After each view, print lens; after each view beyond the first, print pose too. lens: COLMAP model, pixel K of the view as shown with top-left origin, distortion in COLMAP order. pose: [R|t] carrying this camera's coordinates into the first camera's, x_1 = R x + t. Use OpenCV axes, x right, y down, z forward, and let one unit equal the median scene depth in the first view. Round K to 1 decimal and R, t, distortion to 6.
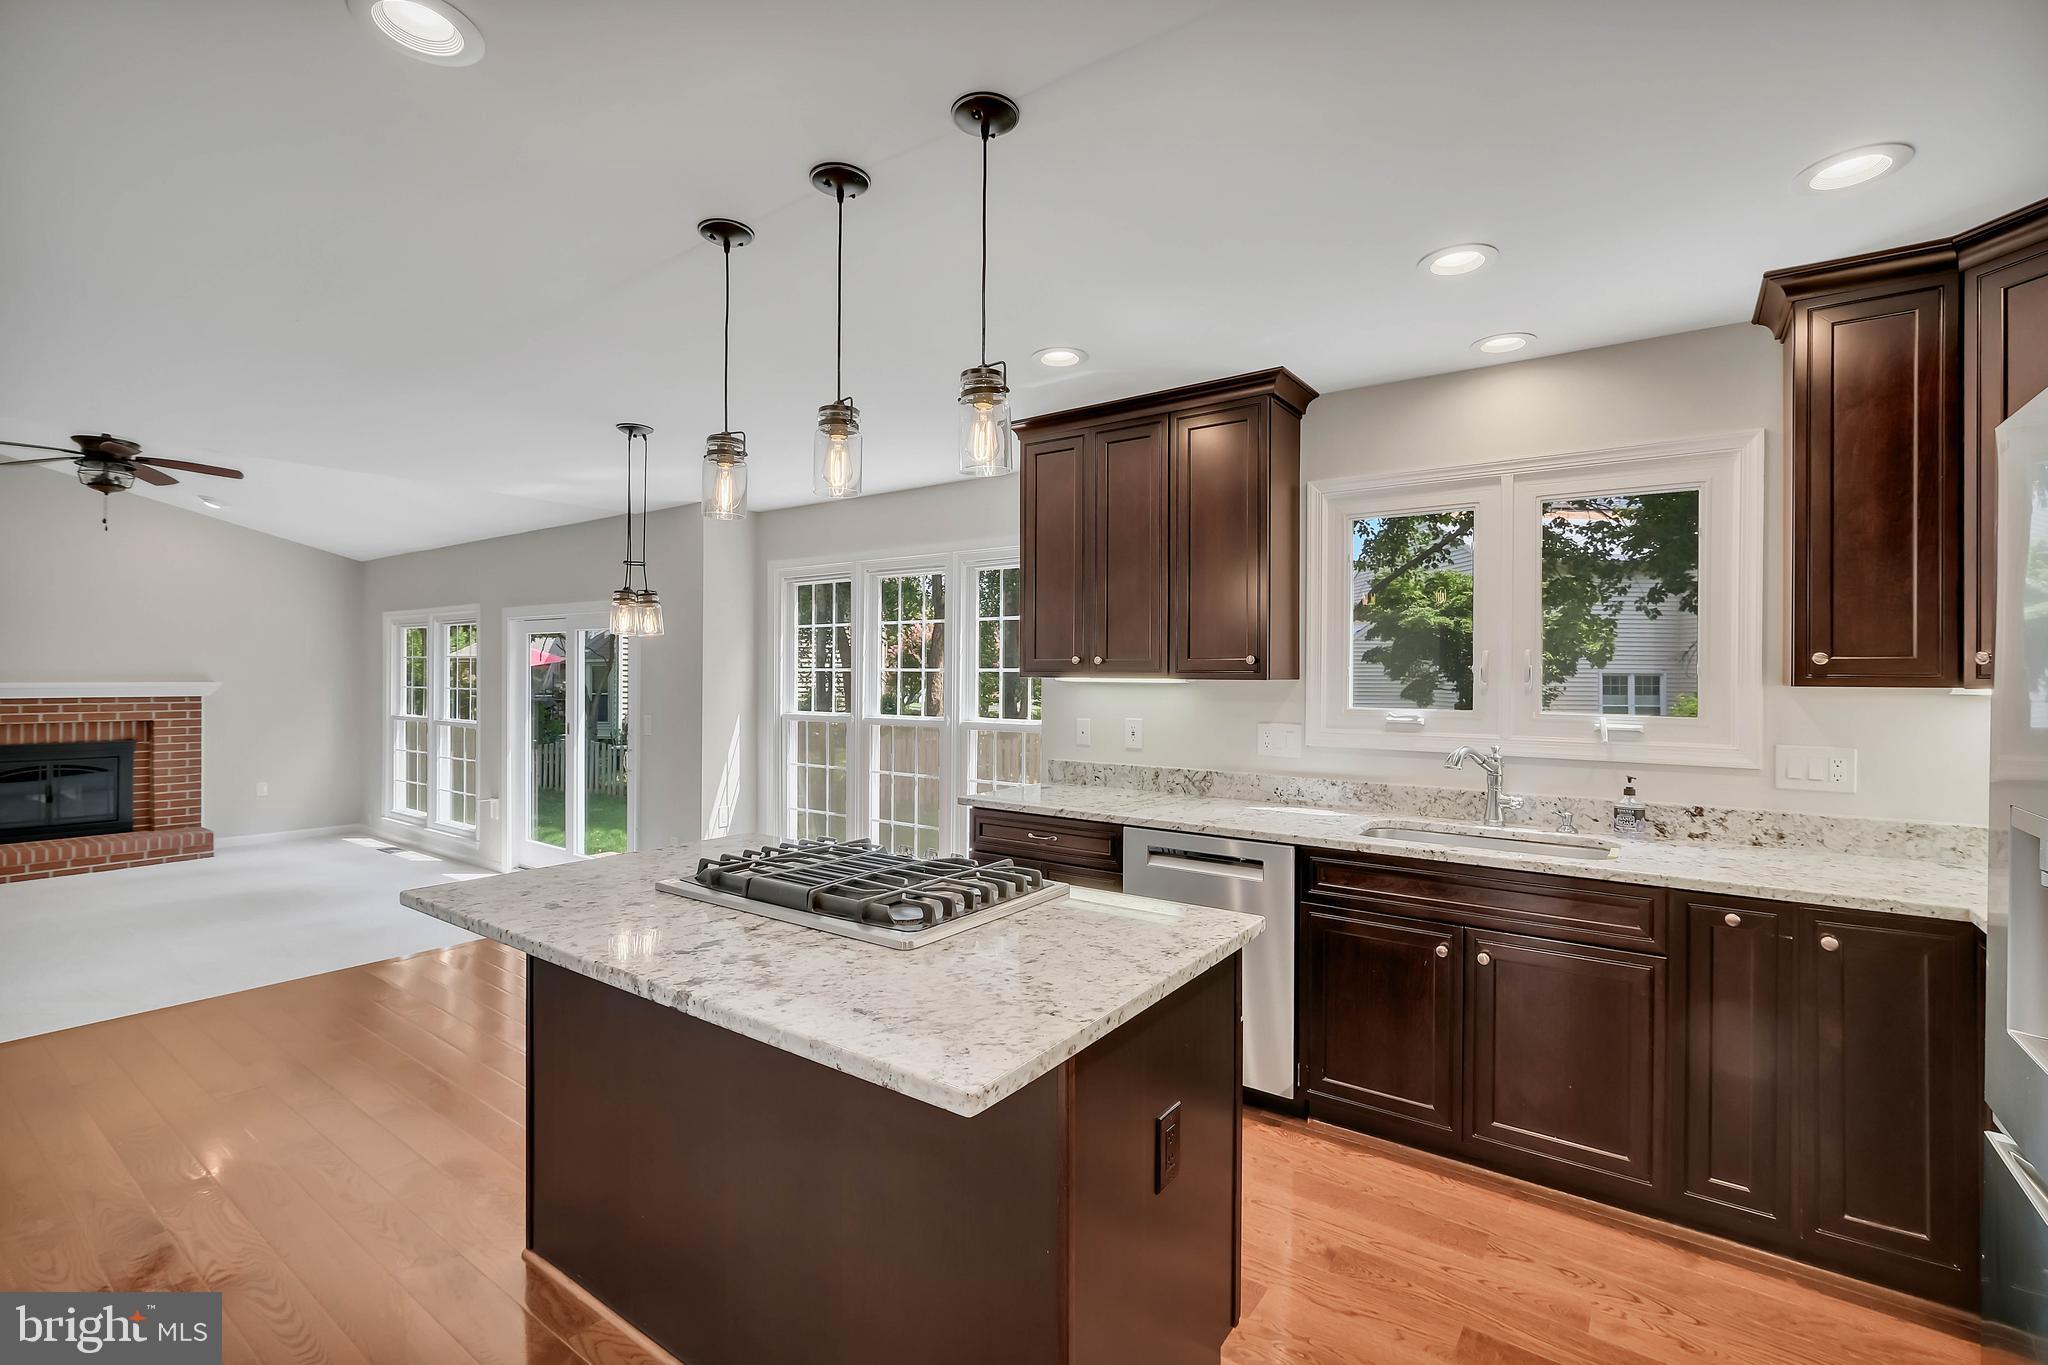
lens RADIAL K [[903.0, 0, 1023.9], [0, 903.0, 670.9], [0, 0, 1]] dist [-0.000948, -0.000056]
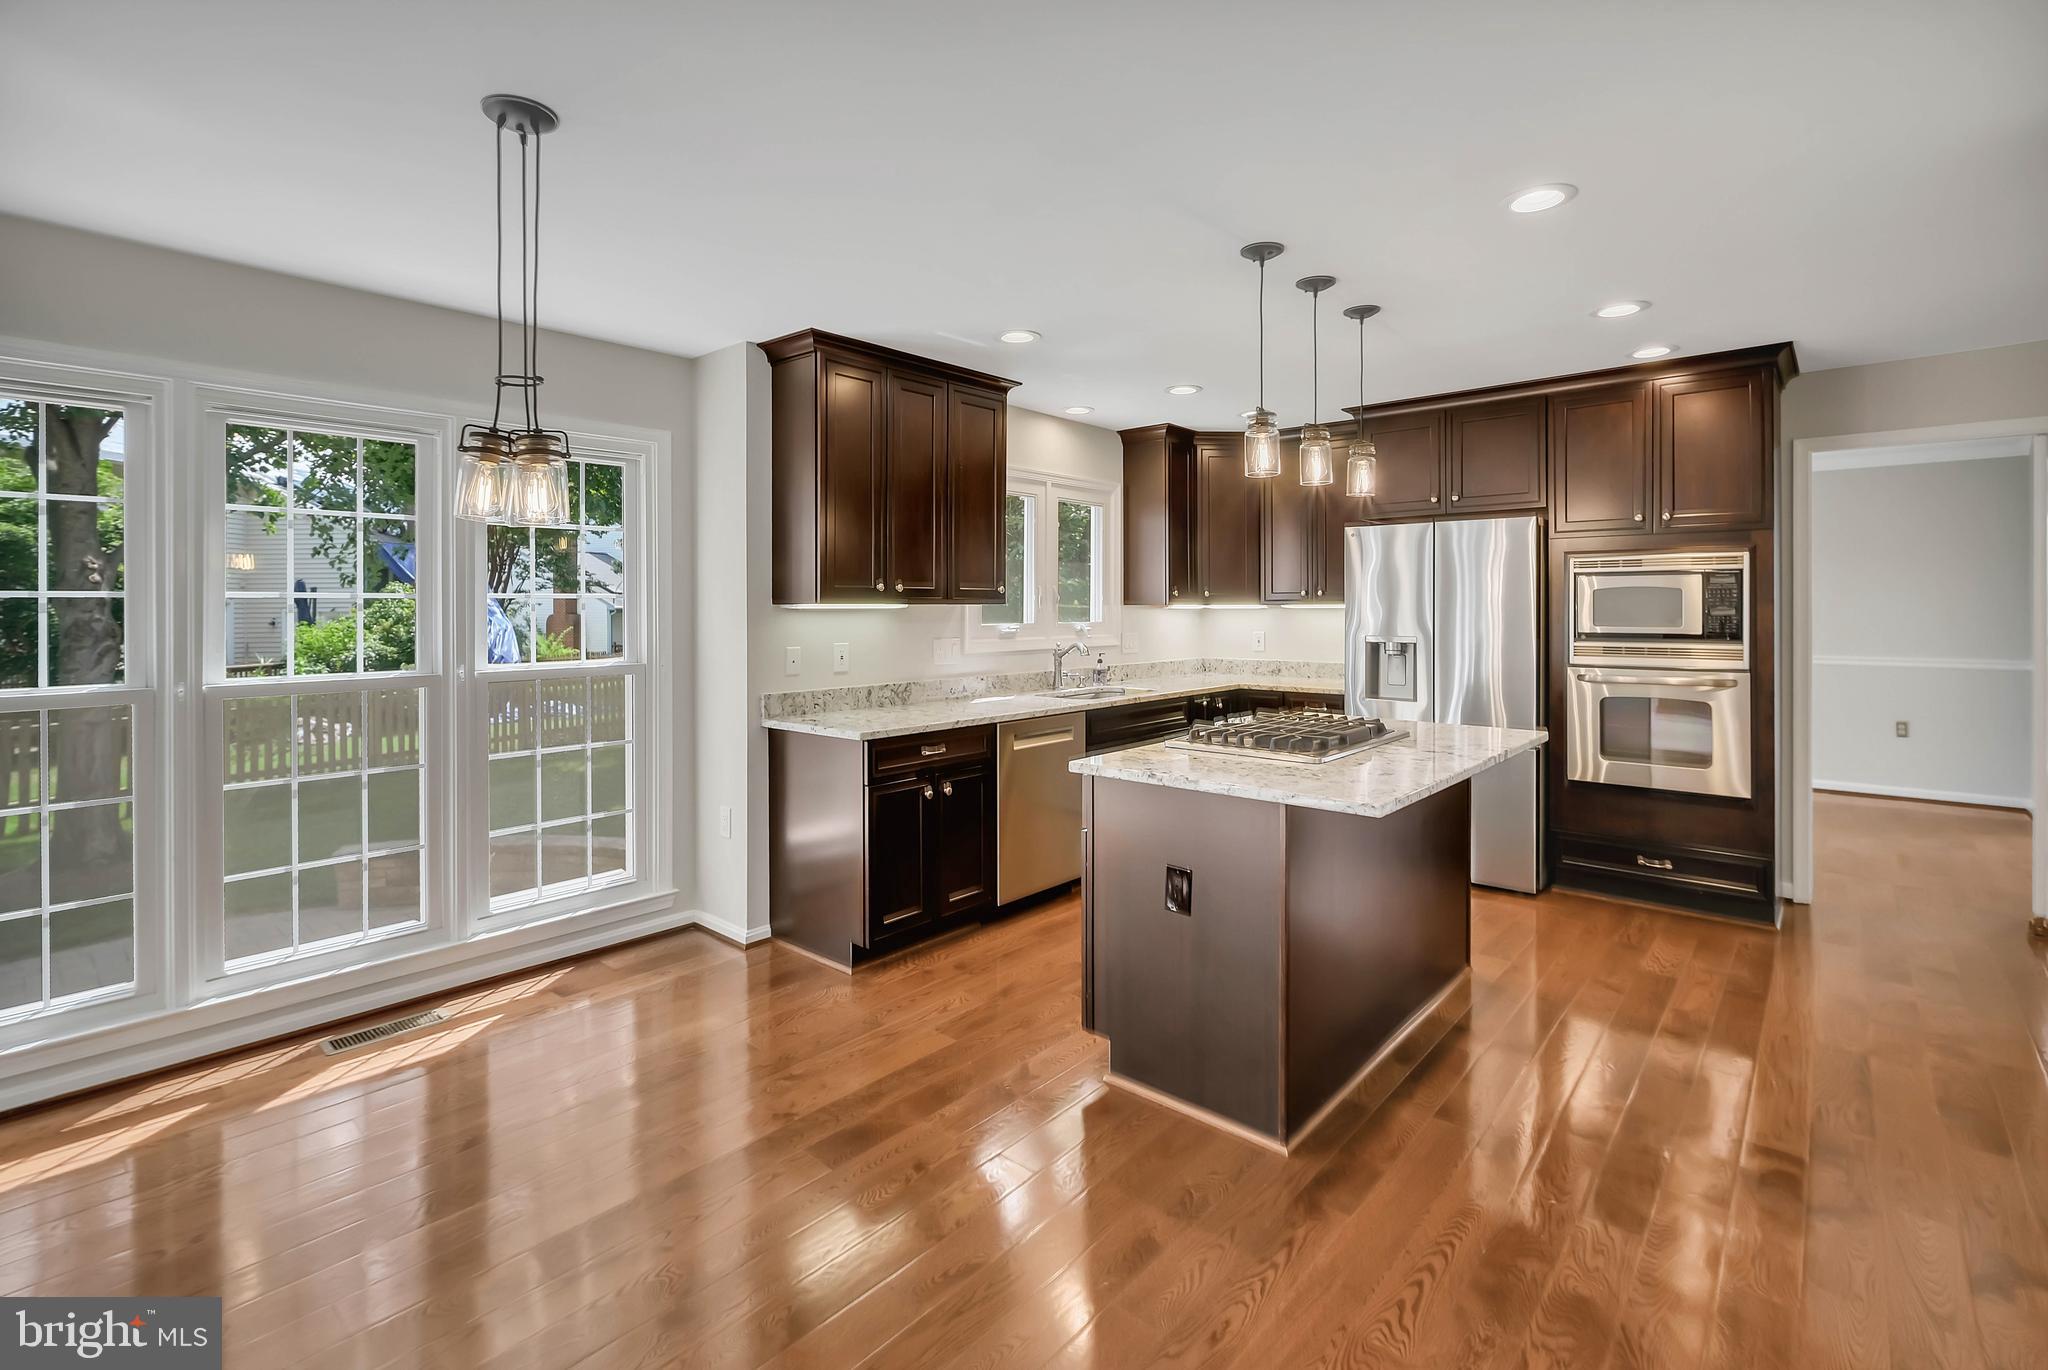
lens RADIAL K [[917.3, 0, 1034.5], [0, 917.3, 611.0], [0, 0, 1]] dist [-0.000281, -0.000234]
pose [[0.100478, -0.011226, 0.994876, -0.602631], [0.000094, 0.999936, 0.011274, 0.002062], [-0.994939, -0.001040, 0.100473, 0.440984]]
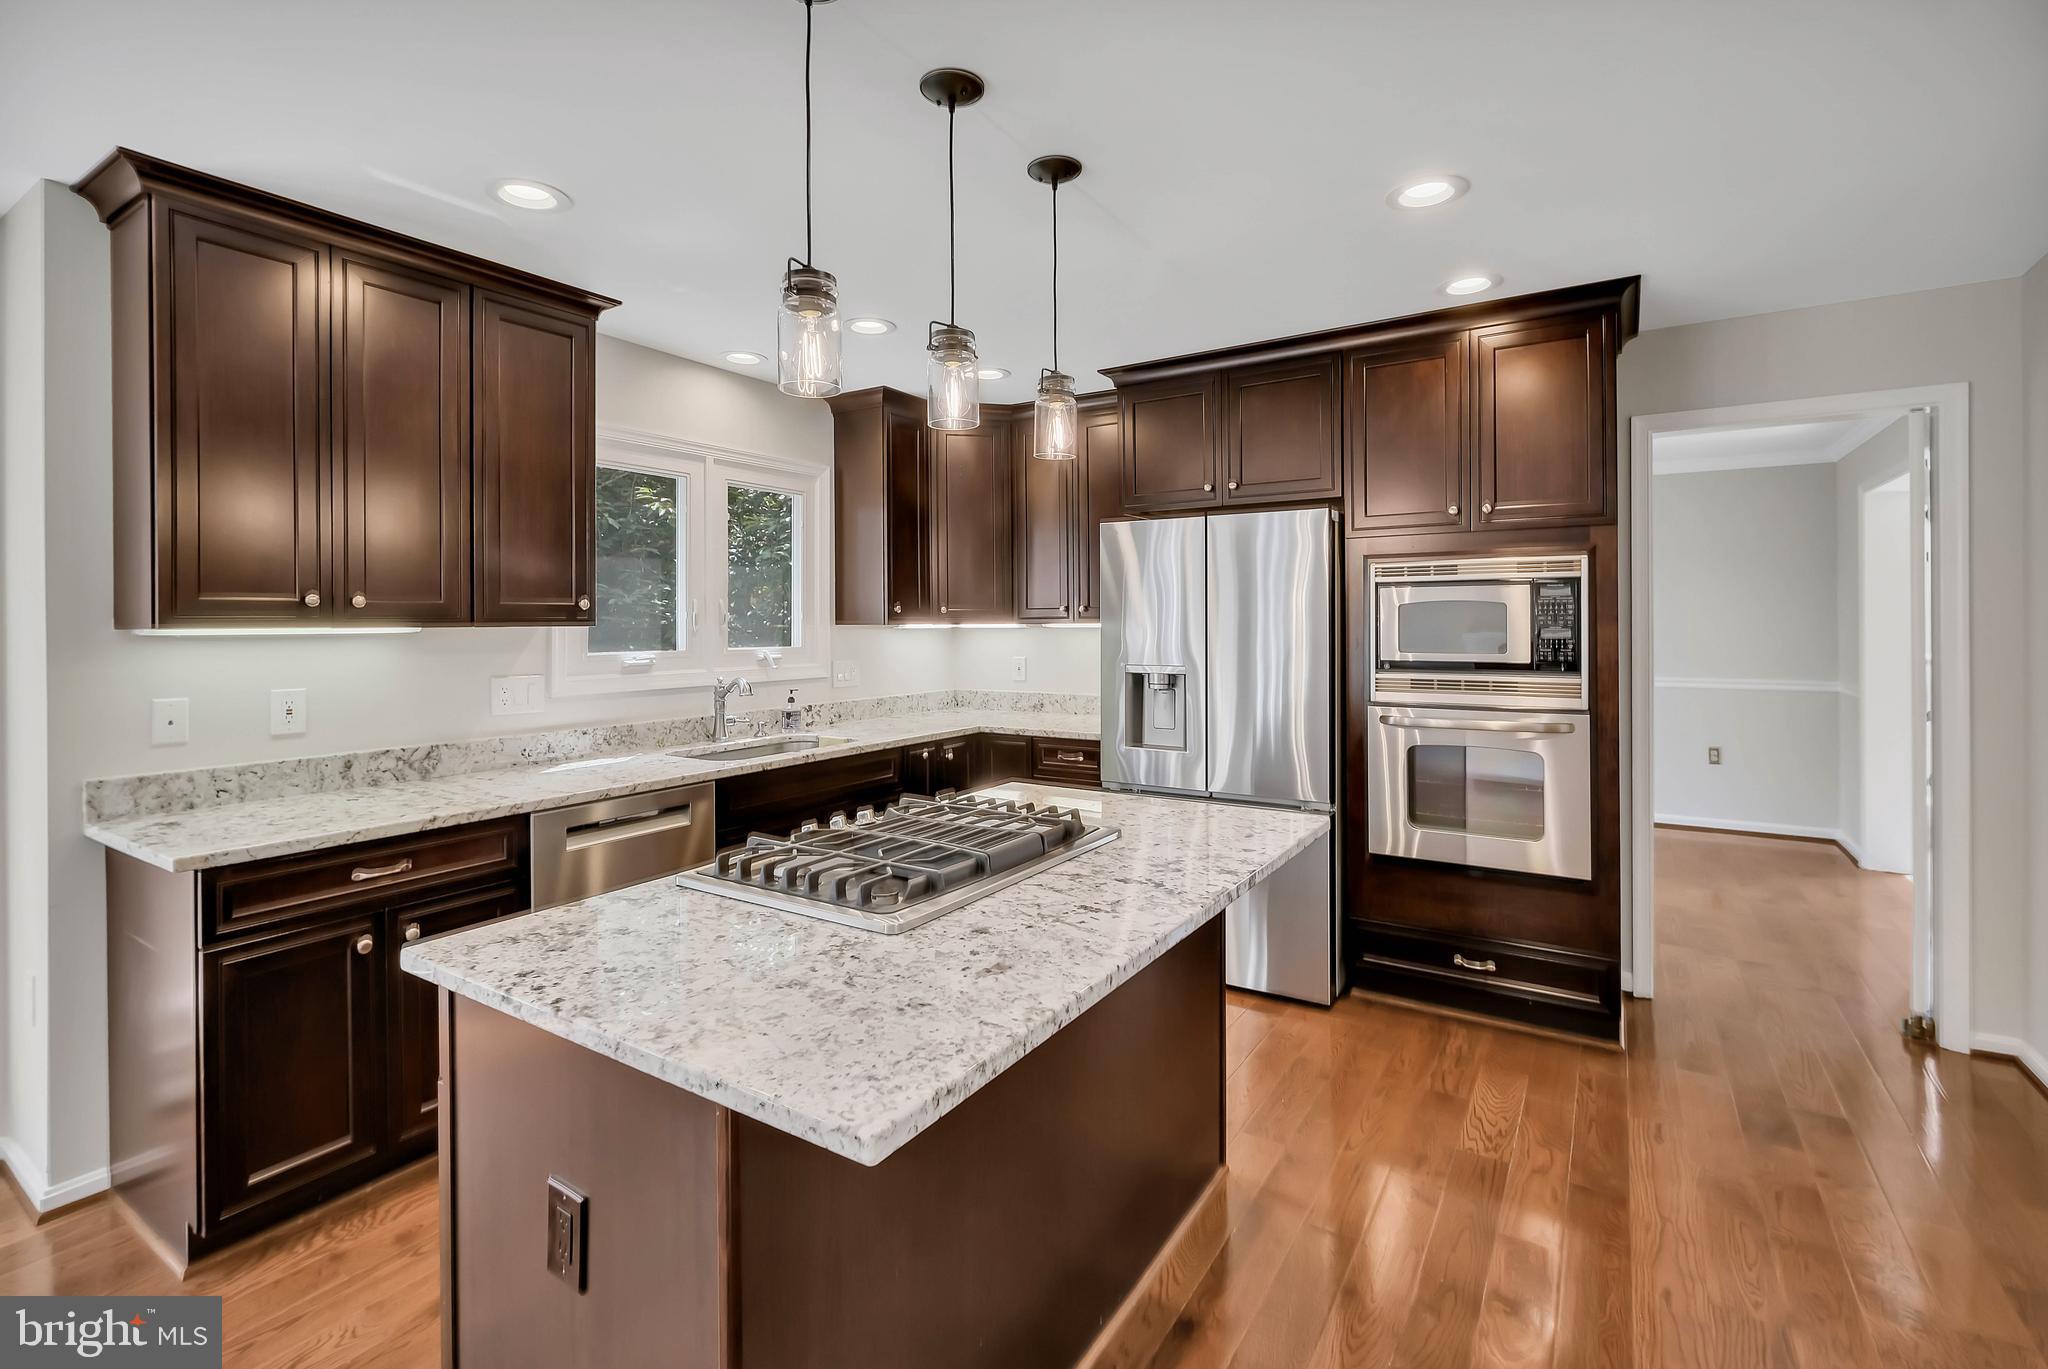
lens RADIAL K [[913.8, 0, 1026.7], [0, 913.8, 624.1], [0, 0, 1]] dist [-0.001025, -0.000319]
pose [[-0.046932, -0.008086, 0.998865, -0.375678], [0.001472, 0.999966, 0.008164, 0.000332], [-0.998897, 0.001854, -0.046918, 0.323854]]
